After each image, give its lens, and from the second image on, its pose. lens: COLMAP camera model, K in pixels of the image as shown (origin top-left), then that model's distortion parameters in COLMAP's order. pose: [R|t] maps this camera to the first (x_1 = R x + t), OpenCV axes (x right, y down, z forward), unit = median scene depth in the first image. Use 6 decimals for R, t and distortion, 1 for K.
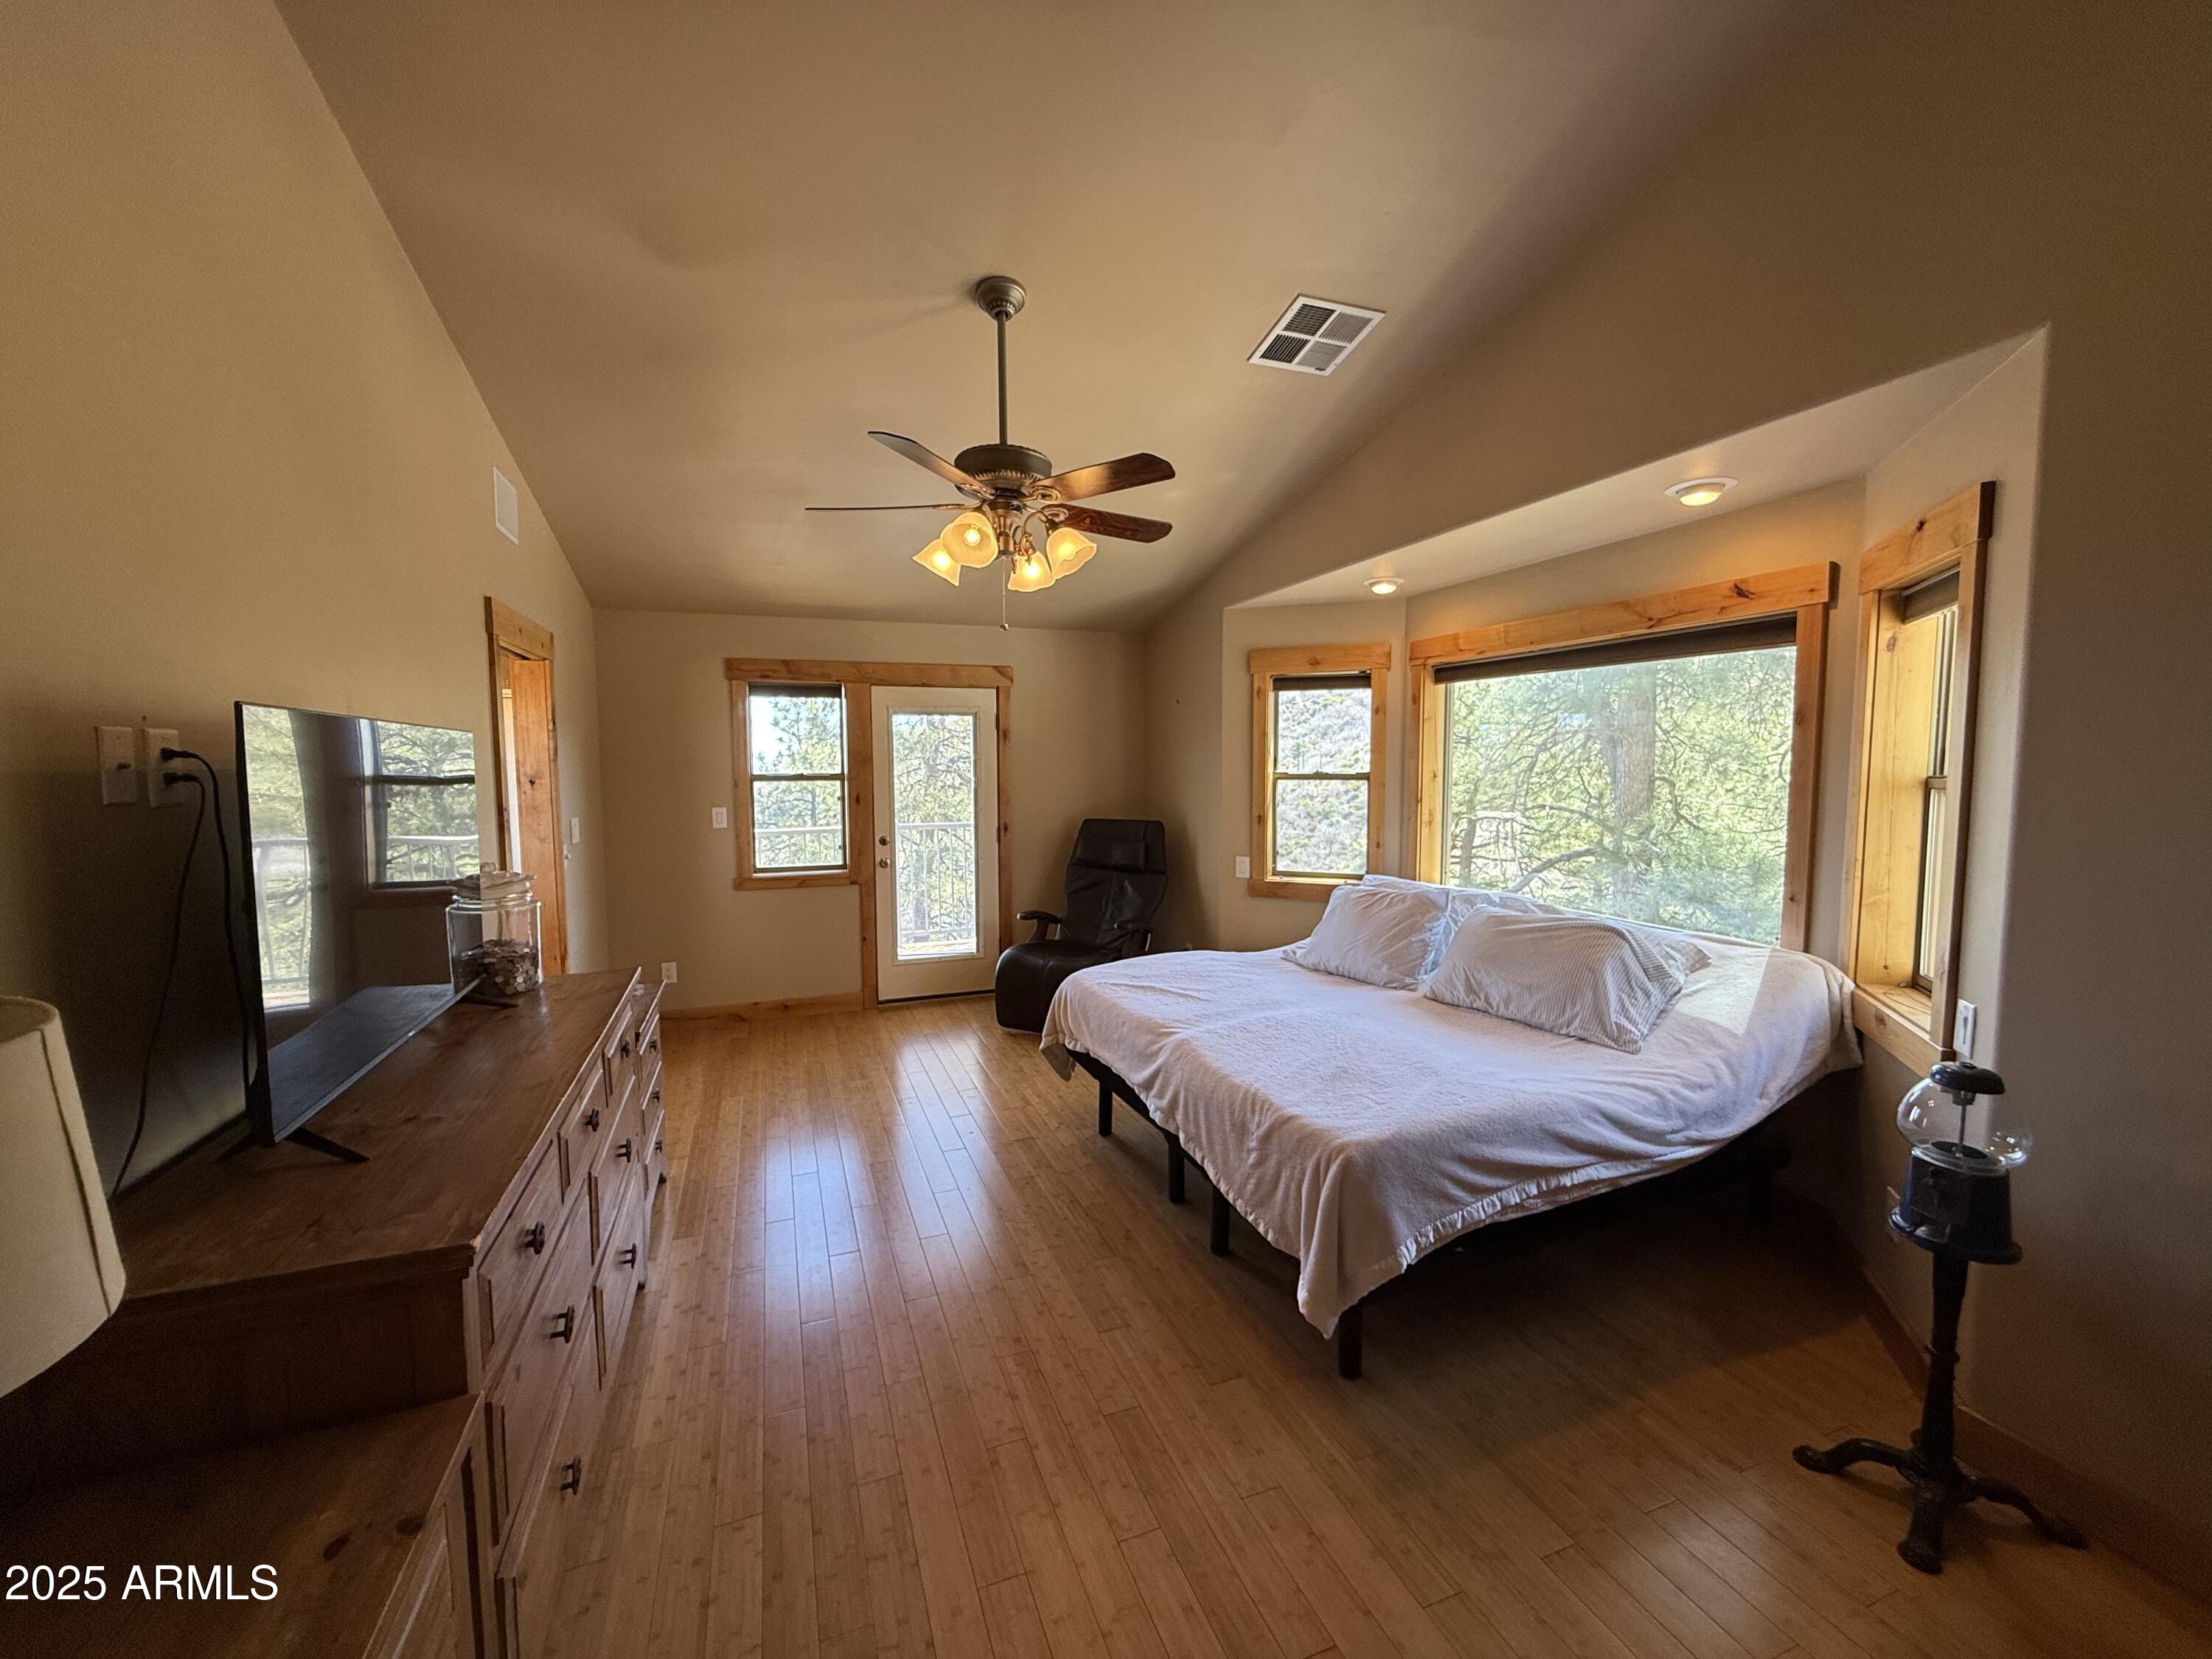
lens RADIAL K [[882.4, 0, 1100.4], [0, 882.4, 827.1], [0, 0, 1]] dist [0.001014, -0.000377]
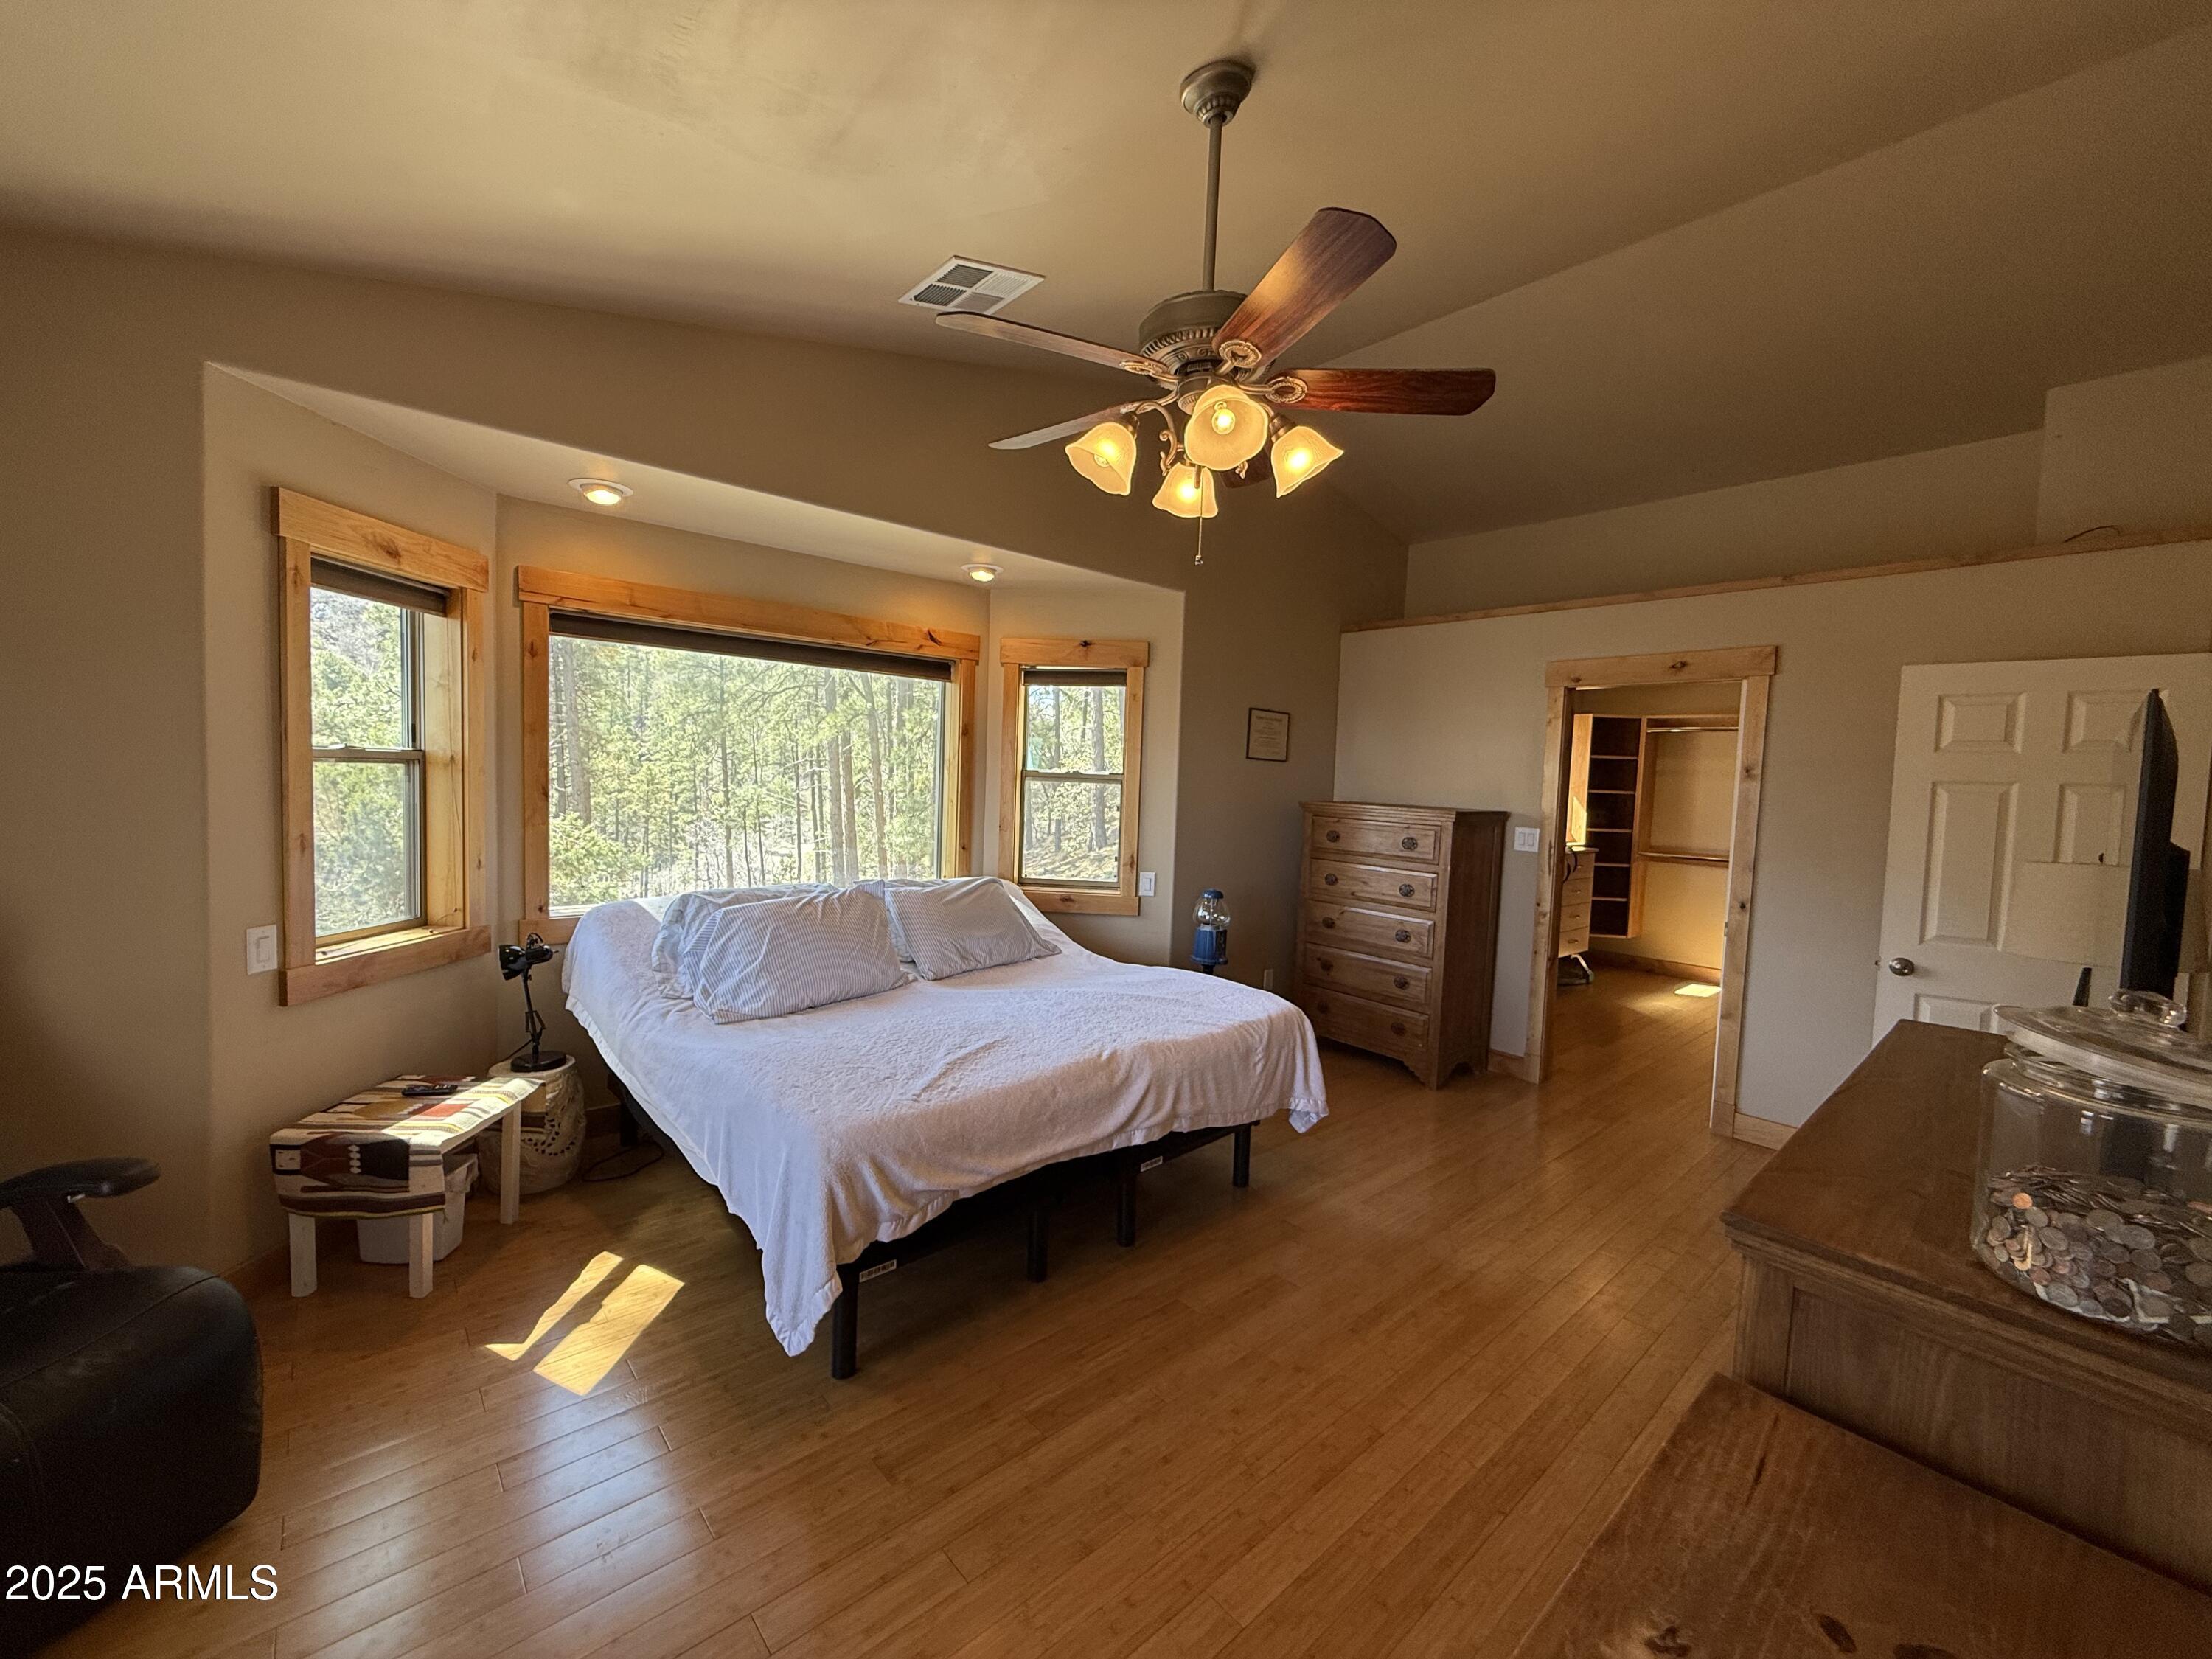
lens RADIAL K [[882.4, 0, 1100.4], [0, 882.4, 827.1], [0, 0, 1]] dist [0.001014, -0.000377]
pose [[-0.345414, -0.065148, 0.936186, -0.694135], [0.037682, 0.995820, 0.083201, -0.069733], [-0.937693, 0.064016, -0.341516, 1.211121]]
